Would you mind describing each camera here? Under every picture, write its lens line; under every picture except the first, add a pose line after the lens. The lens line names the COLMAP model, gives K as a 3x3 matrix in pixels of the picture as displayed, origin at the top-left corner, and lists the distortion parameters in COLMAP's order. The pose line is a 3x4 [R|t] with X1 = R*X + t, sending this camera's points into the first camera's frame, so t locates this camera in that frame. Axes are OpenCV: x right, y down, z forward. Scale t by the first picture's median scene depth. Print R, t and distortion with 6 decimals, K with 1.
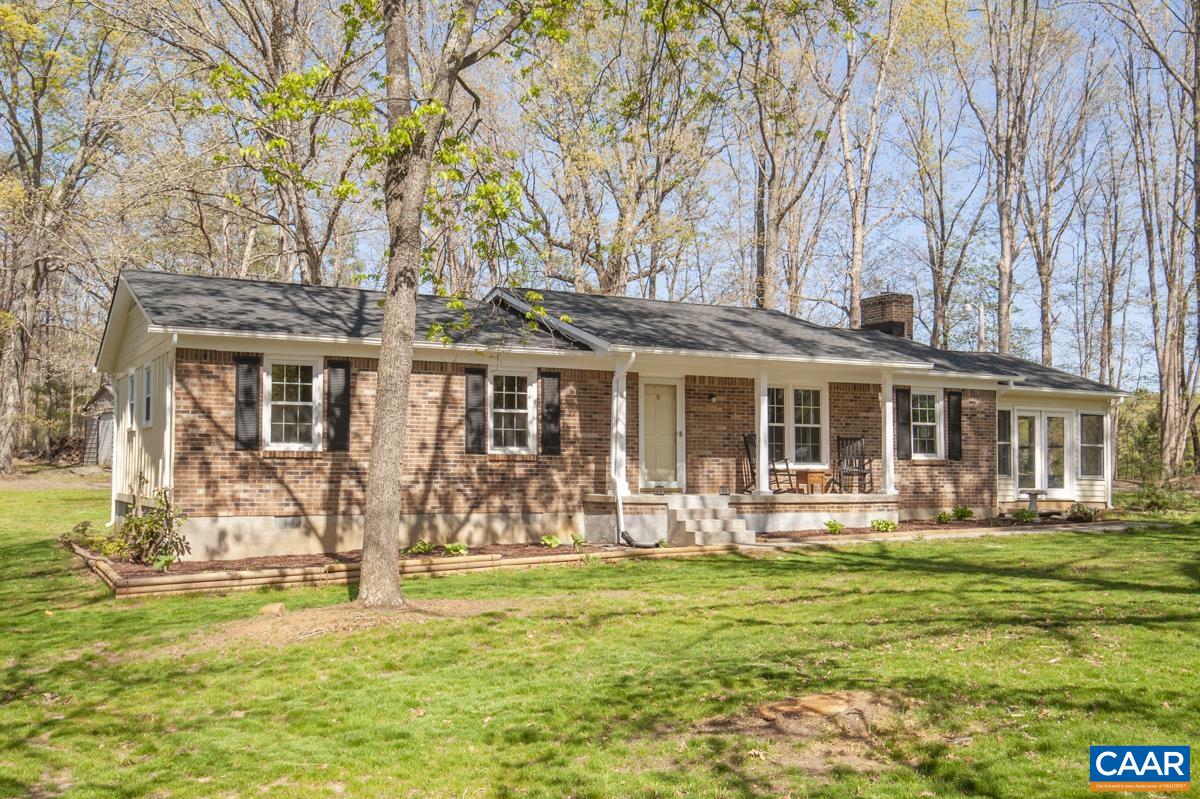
lens RADIAL K [[1211.6, 0, 600.0], [0, 1211.6, 399.5], [0, 0, 1]] dist [0.061336, -0.011156]
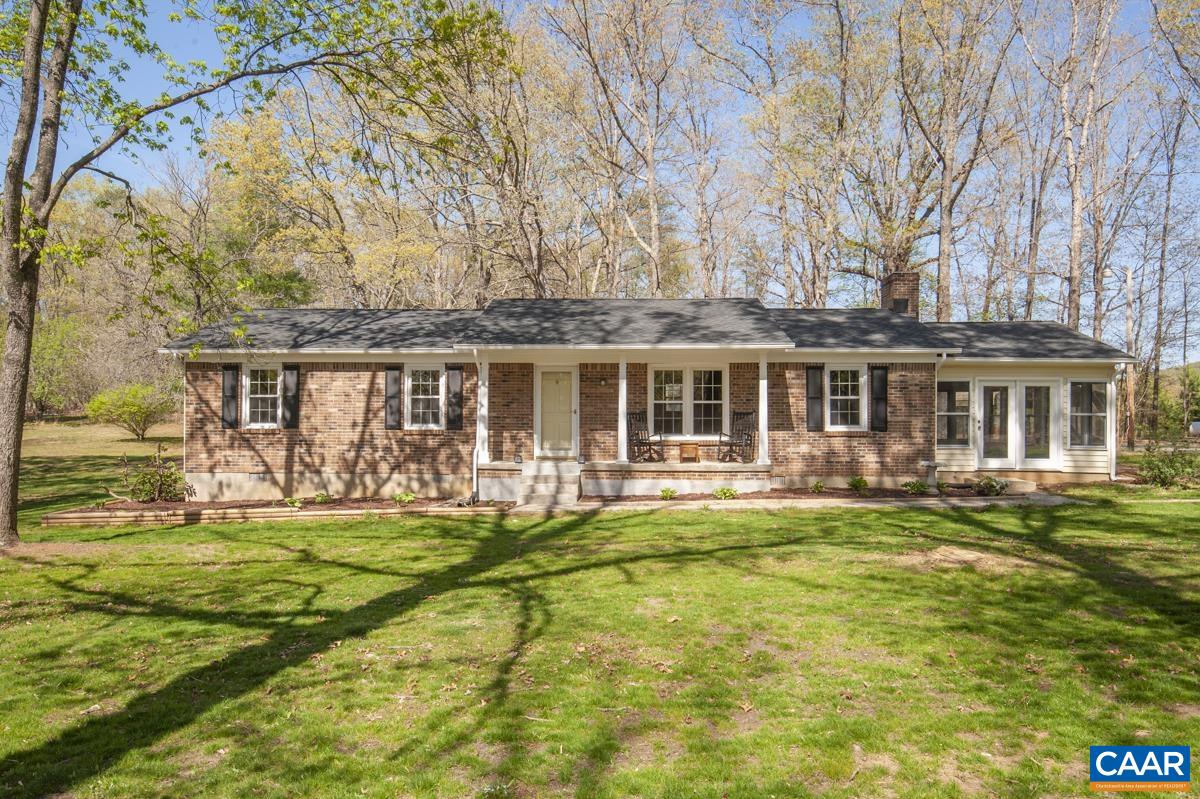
lens RADIAL K [[887.0, 0, 600.0], [0, 887.0, 399.5], [0, 0, 1]] dist [0.020683, 0.000919]
pose [[0.856726, -0.014901, -0.515556, 0.605096], [0.032333, 0.999168, 0.024851, -0.005727], [0.514757, -0.037960, 0.856496, 0.276792]]
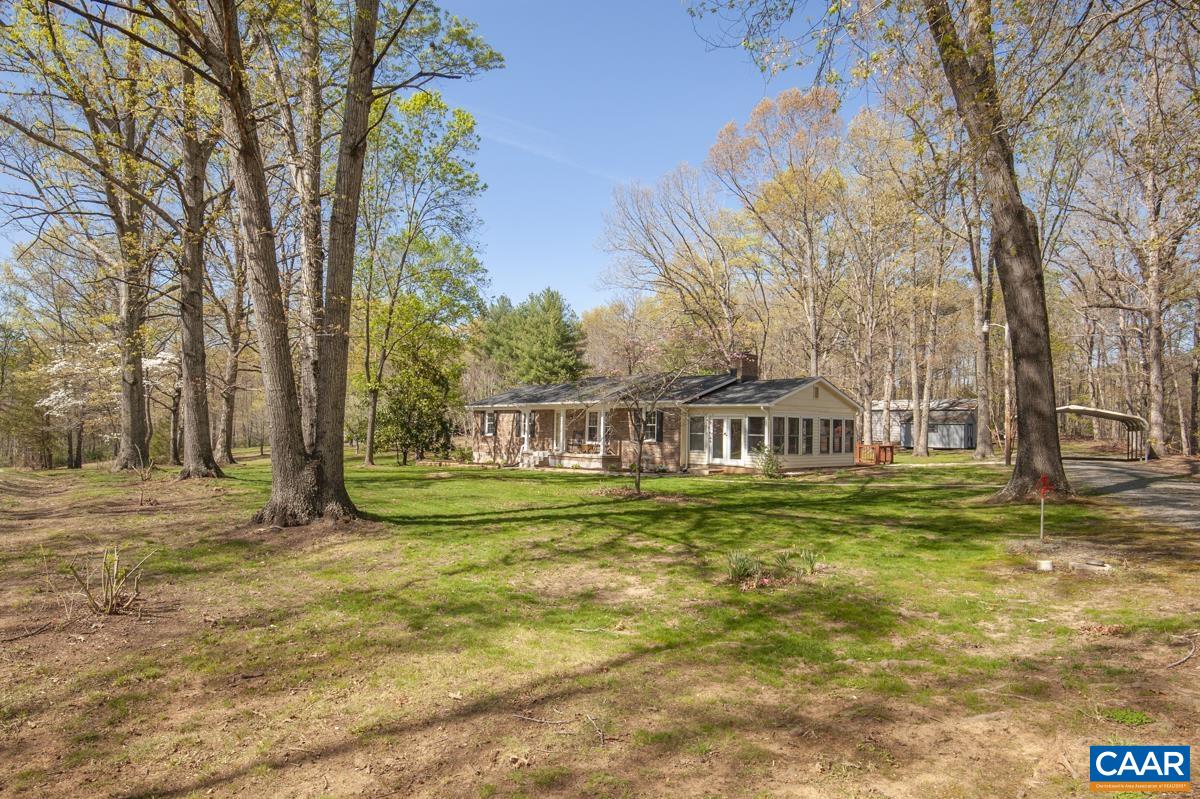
lens RADIAL K [[656.4, 0, 600.0], [0, 656.4, 399.5], [0, 0, 1]] dist [0.003827, -0.000158]
pose [[0.240309, -0.042722, -0.969756, 1.737446], [0.040644, 0.998598, -0.033921, 0.013714], [0.969845, -0.031263, 0.241708, 0.787982]]
